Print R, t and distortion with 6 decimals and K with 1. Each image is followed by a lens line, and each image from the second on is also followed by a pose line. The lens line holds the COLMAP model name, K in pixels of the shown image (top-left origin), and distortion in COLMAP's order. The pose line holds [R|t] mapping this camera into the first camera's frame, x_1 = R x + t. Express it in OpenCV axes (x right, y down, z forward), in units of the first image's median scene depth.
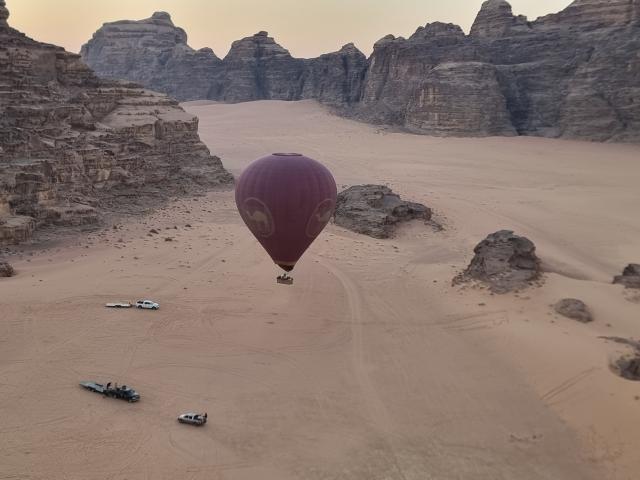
lens RADIAL K [[774.4, 0, 320.0], [0, 774.4, 240.0], [0, 0, 1]] dist [0.122892, -0.021281]
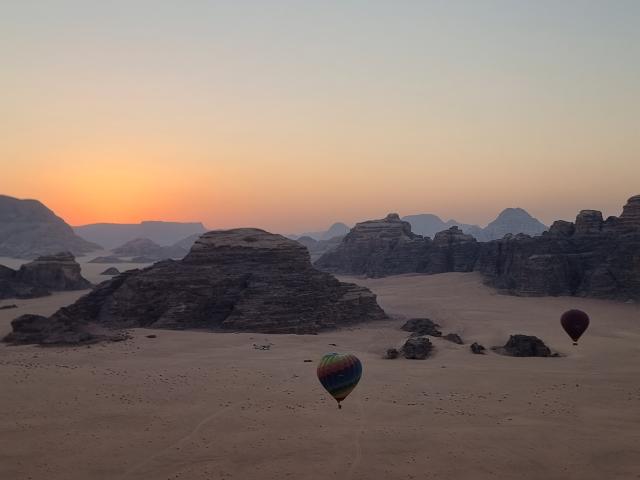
lens RADIAL K [[774.4, 0, 320.0], [0, 774.4, 240.0], [0, 0, 1]] dist [0.122892, -0.021281]
pose [[0.946611, -0.043204, -0.319471, 0.264070], [-0.019121, 0.981710, -0.189420, 0.084097], [0.321811, 0.185415, 0.928471, -0.793922]]
